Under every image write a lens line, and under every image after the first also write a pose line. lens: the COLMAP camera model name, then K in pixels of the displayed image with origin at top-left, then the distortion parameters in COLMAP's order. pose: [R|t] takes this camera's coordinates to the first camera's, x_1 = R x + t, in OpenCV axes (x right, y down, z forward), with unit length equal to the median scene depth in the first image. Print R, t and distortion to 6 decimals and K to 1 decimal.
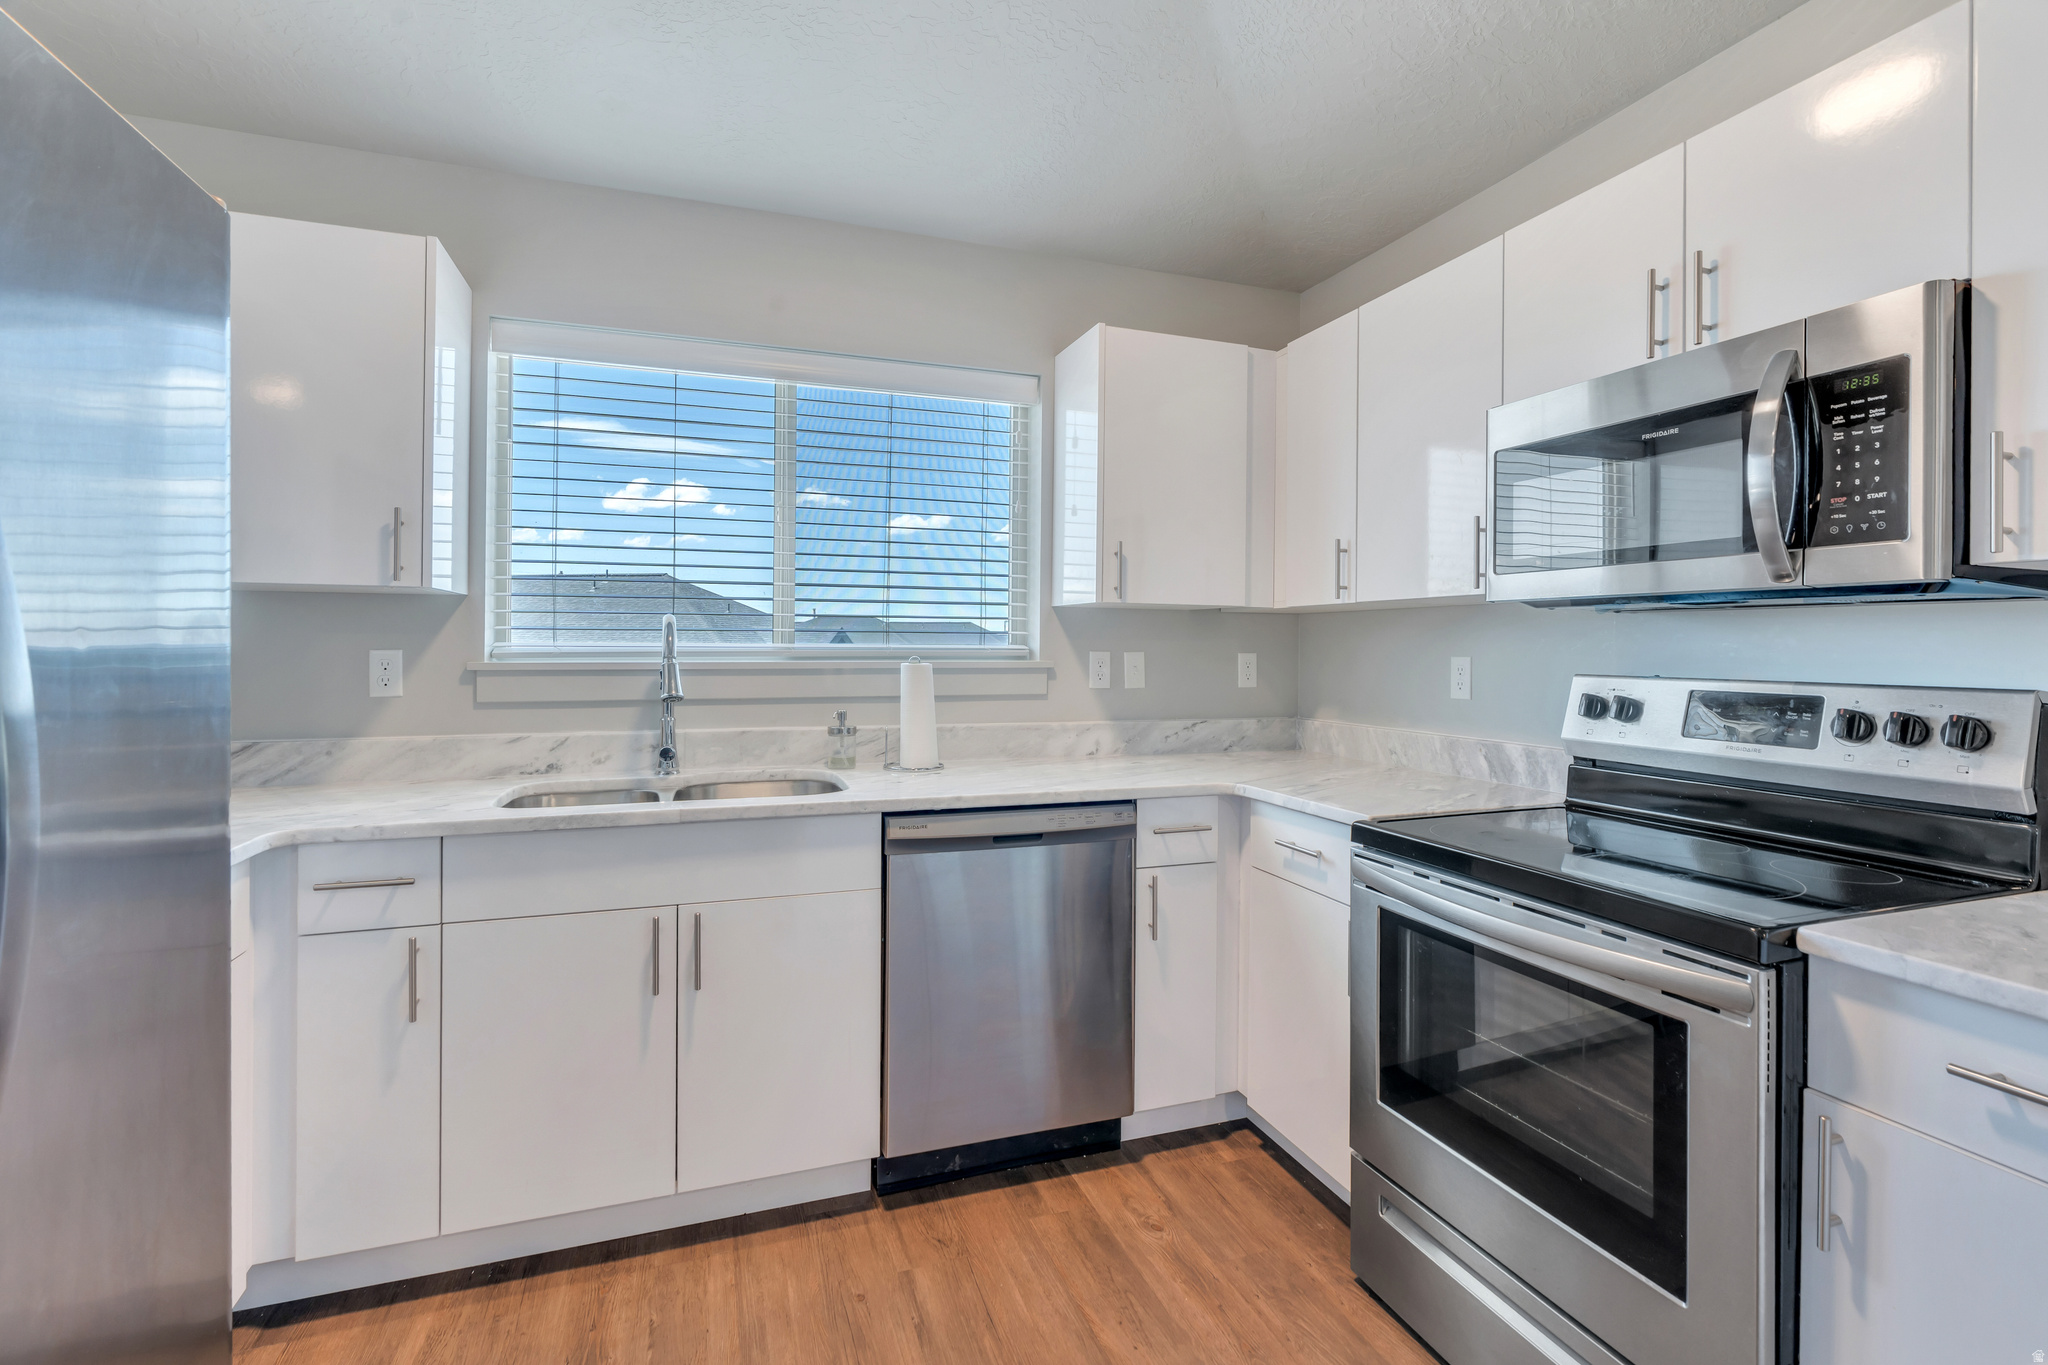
lens RADIAL K [[928.4, 0, 1025.0], [0, 928.4, 650.3], [0, 0, 1]] dist [-0.003362, 0.001529]
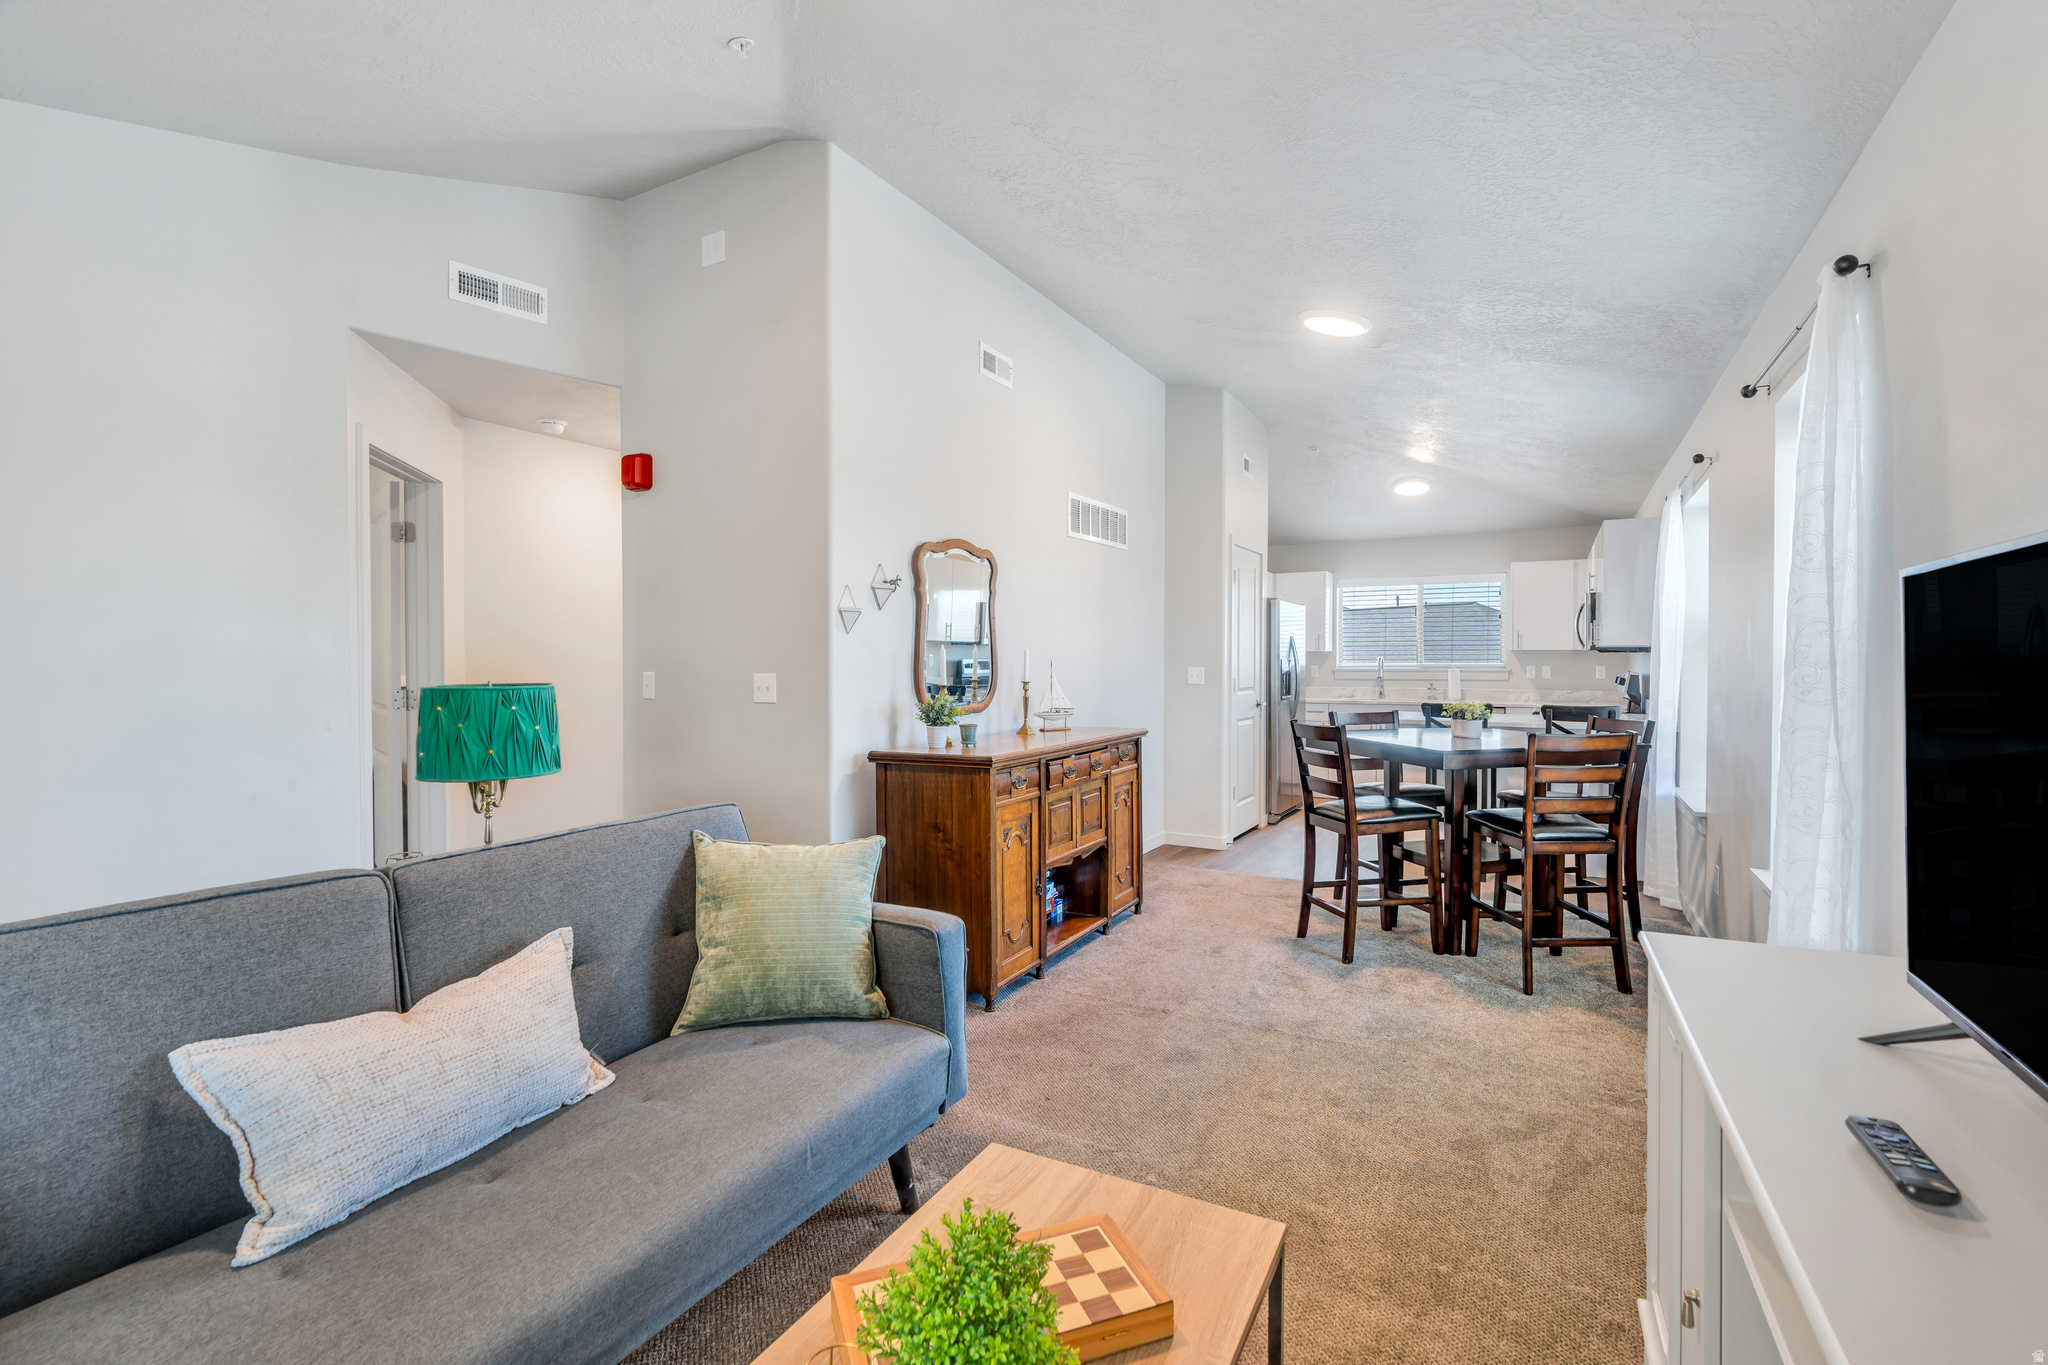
lens RADIAL K [[928.4, 0, 1029.9], [0, 928.4, 677.4], [0, 0, 1]] dist [-0.003362, 0.001529]
pose [[0.668638, 0.006549, -0.743559, 1.558322], [-0.000211, 0.999963, 0.008617, 0.018599], [0.743588, -0.005605, 0.668615, -2.739525]]
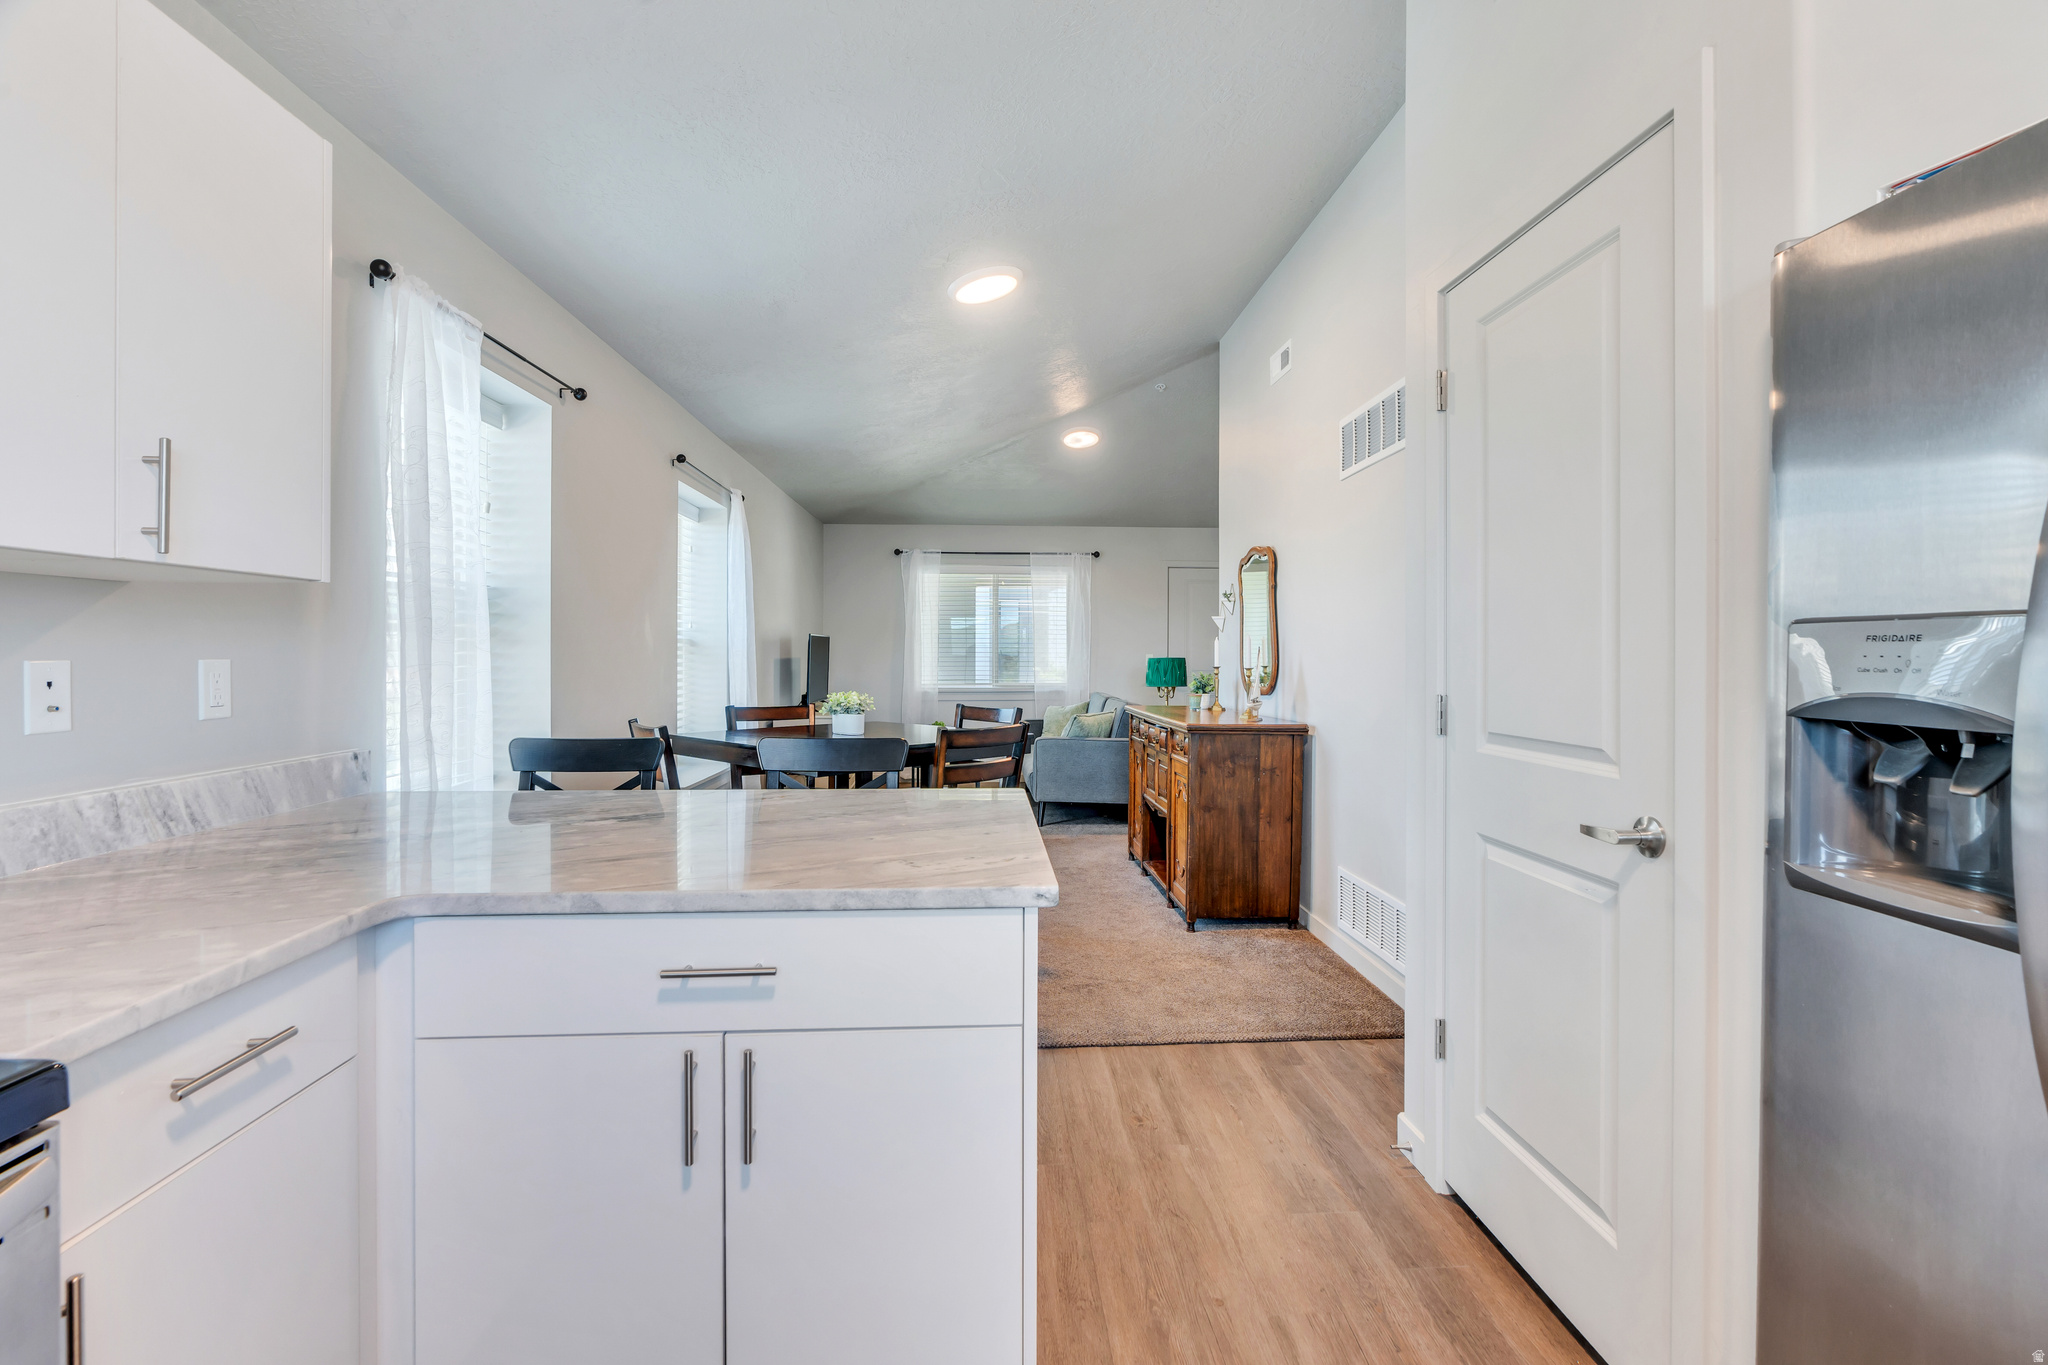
lens RADIAL K [[928.4, 0, 1039.9], [0, 928.4, 650.4], [0, 0, 1]] dist [-0.003362, 0.001529]
pose [[-0.961751, -0.006524, 0.273849, -0.037771], [-0.005200, 0.999971, 0.005559, -0.001652], [-0.273877, 0.003923, -0.961757, 0.754229]]
